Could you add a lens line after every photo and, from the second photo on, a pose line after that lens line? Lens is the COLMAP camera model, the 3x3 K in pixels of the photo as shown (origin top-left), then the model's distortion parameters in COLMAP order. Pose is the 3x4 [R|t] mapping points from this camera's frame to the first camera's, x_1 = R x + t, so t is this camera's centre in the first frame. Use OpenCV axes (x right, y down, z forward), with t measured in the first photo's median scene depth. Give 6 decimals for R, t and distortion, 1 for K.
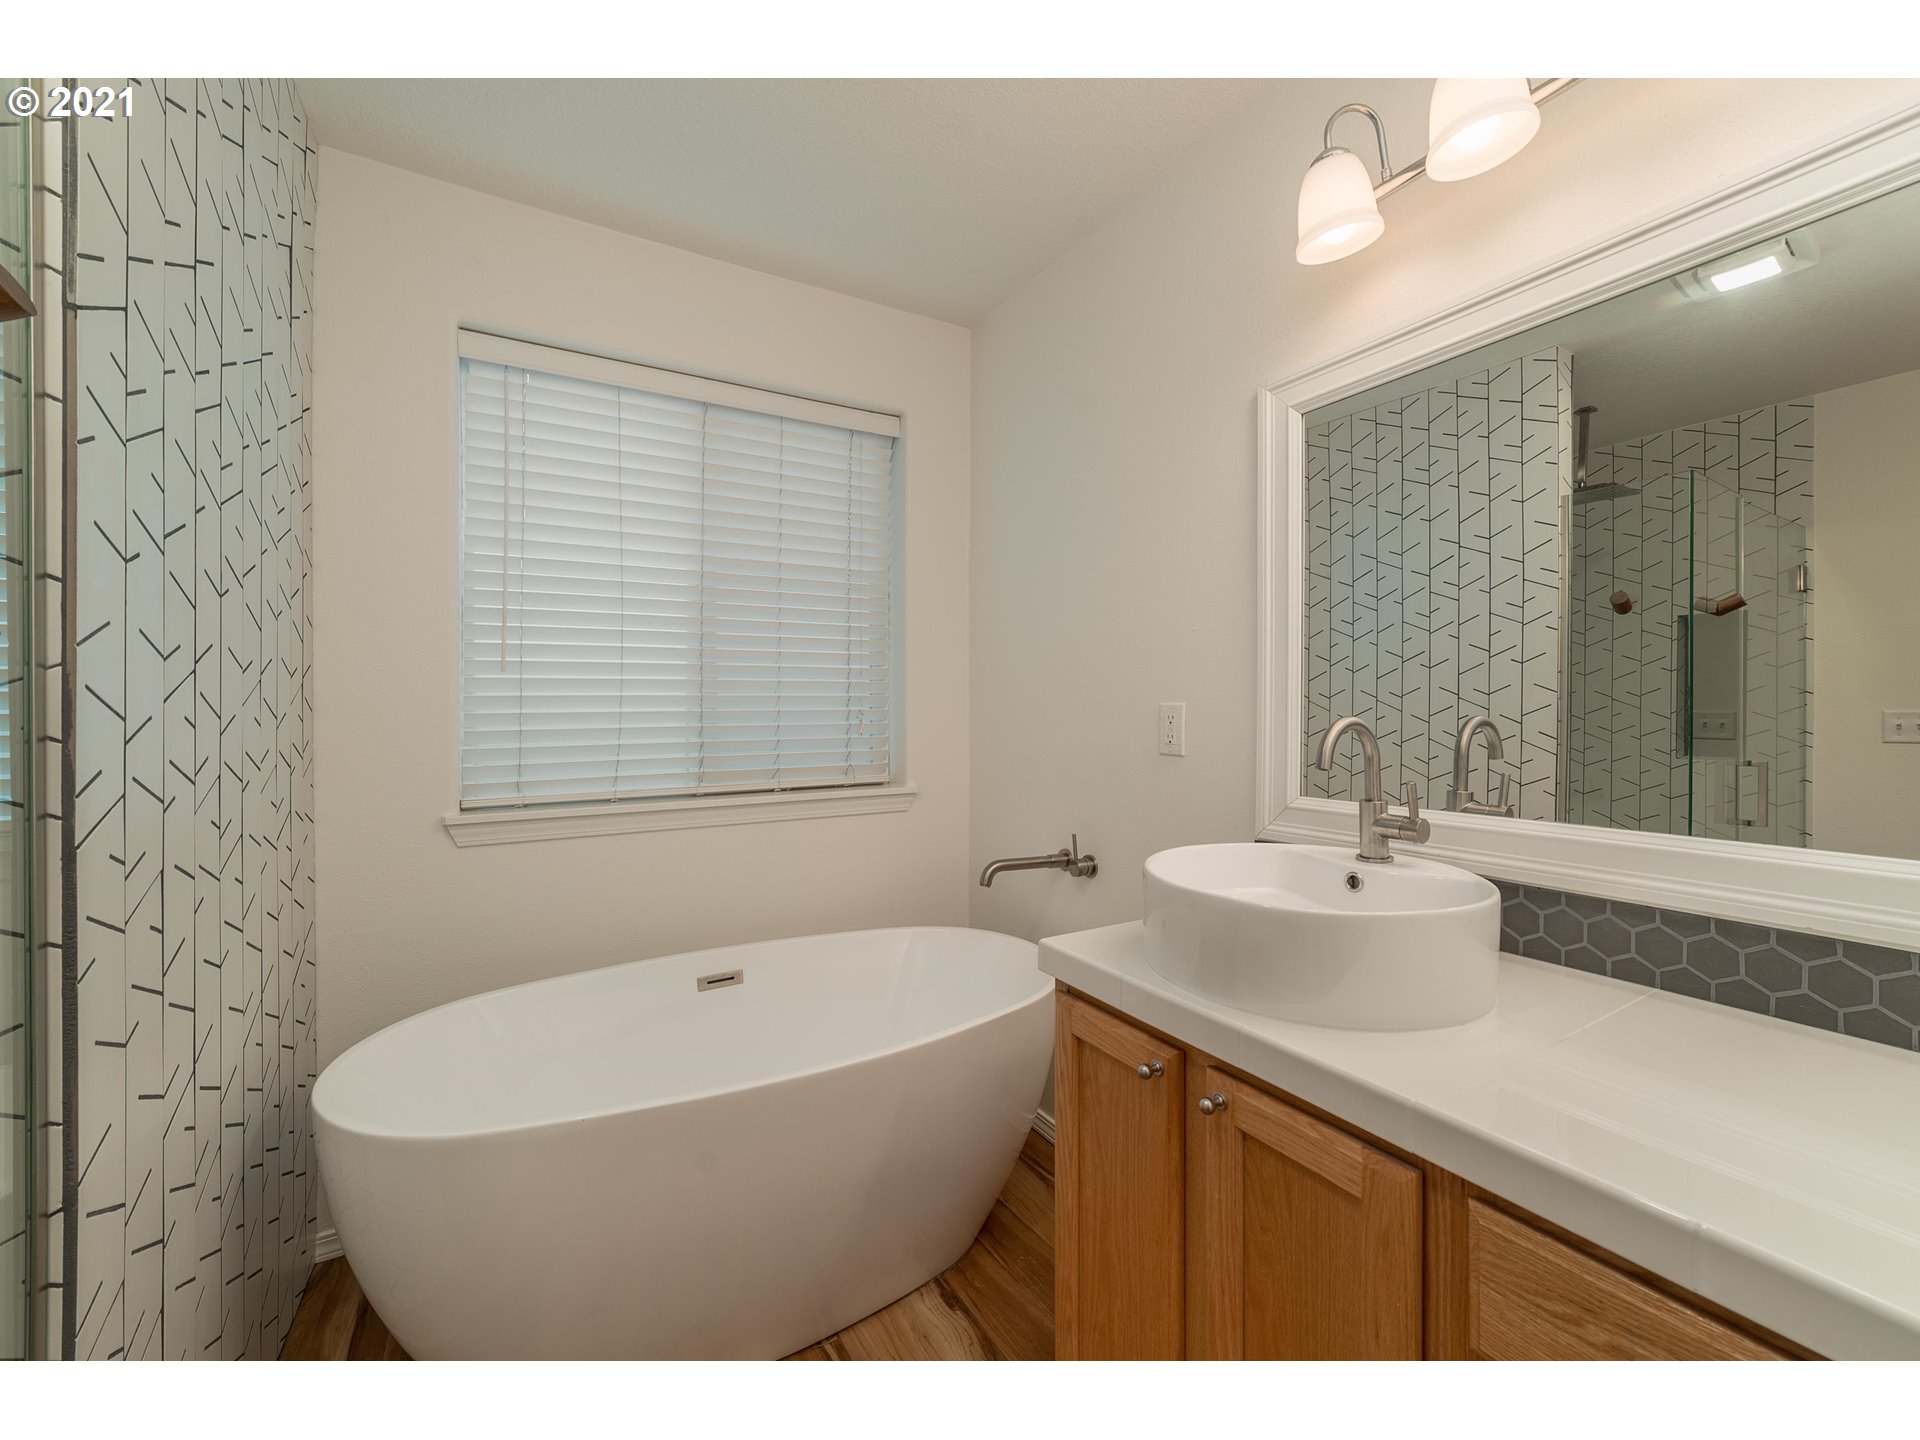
lens RADIAL K [[758.7, 0, 953.0], [0, 758.7, 709.0], [0, 0, 1]] dist [-0.021874, 0.004320]
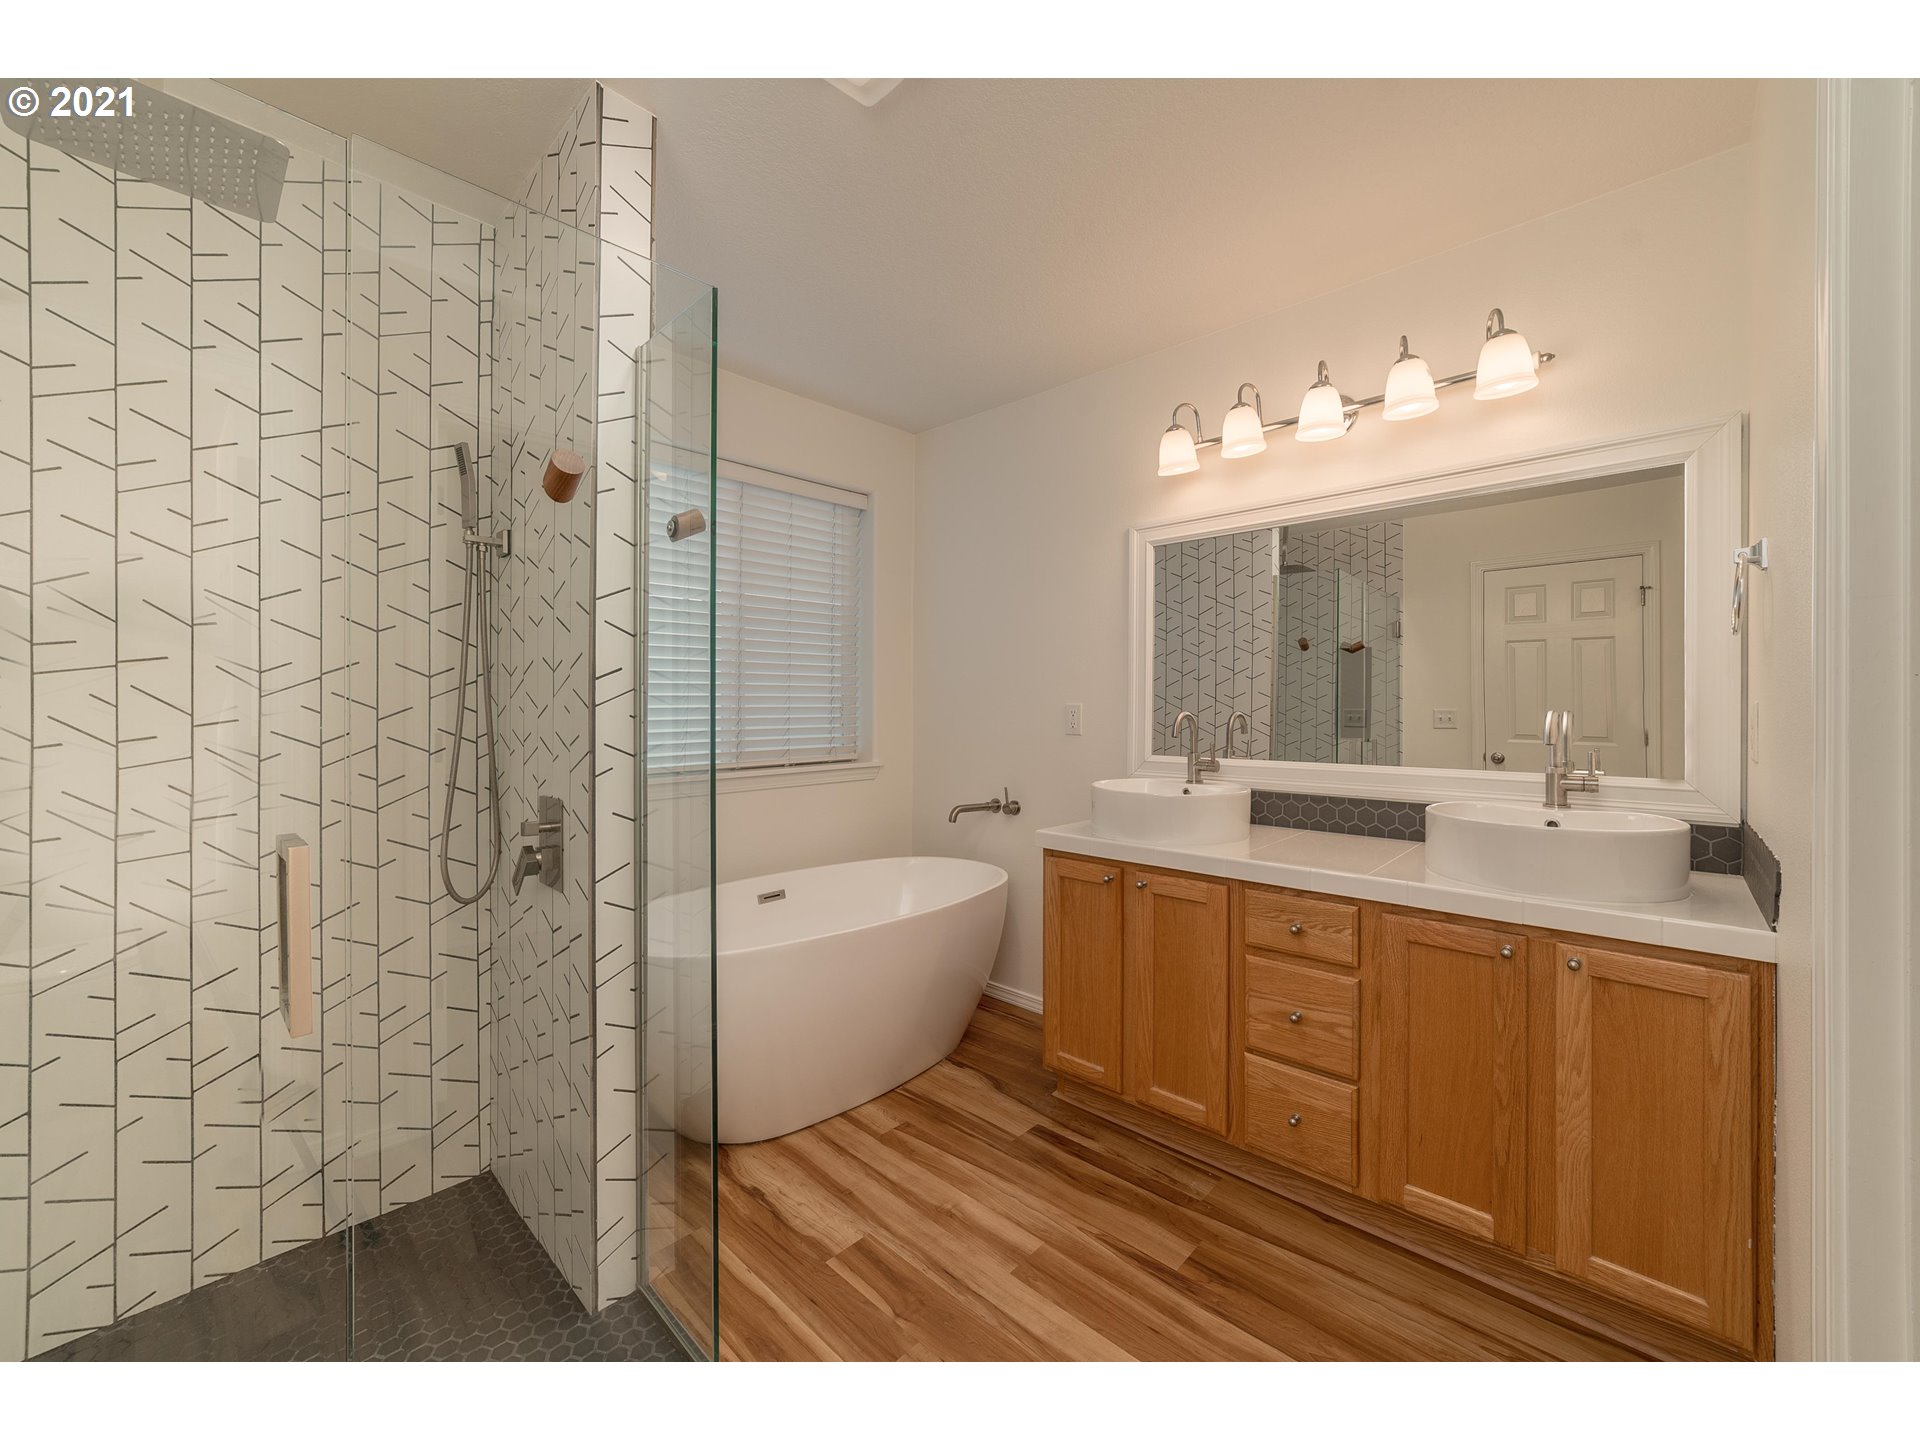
lens RADIAL K [[755.6, 0, 950.1], [0, 755.6, 704.7], [0, 0, 1]] dist [-0.030877, 0.011006]
pose [[0.961666, 0.004277, 0.274188, -0.334417], [-0.004175, 0.999991, -0.000956, -0.002355], [-0.274190, -0.000225, 0.961676, -0.408074]]
